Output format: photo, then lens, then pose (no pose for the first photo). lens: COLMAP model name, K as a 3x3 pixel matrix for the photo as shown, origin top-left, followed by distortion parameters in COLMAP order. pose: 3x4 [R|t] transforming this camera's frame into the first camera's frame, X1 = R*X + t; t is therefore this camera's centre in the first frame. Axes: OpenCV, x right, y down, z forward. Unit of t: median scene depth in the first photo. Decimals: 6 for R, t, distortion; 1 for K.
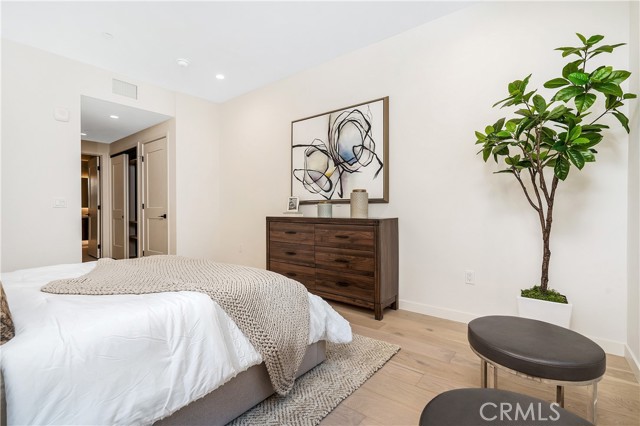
lens RADIAL K [[294.6, 0, 320.3], [0, 294.6, 212.2], [0, 0, 1]] dist [-0.001199, -0.000093]
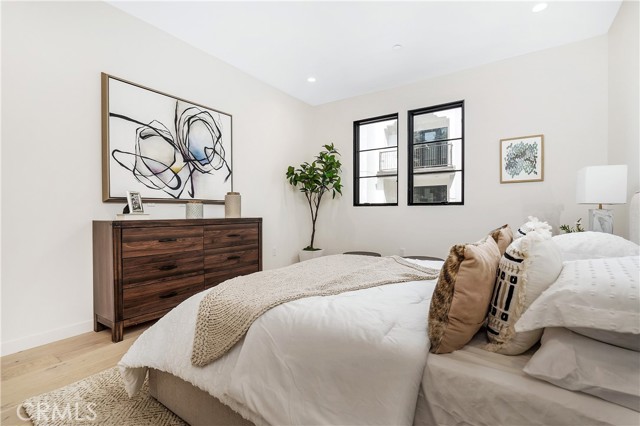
lens RADIAL K [[294.6, 0, 318.3], [0, 294.6, 212.4], [0, 0, 1]] dist [-0.001199, -0.000093]
pose [[-0.054214, -0.005833, 0.998512, -0.900712], [0.004558, 0.999971, 0.006089, -0.005269], [-0.998519, 0.004881, -0.054186, 0.661424]]
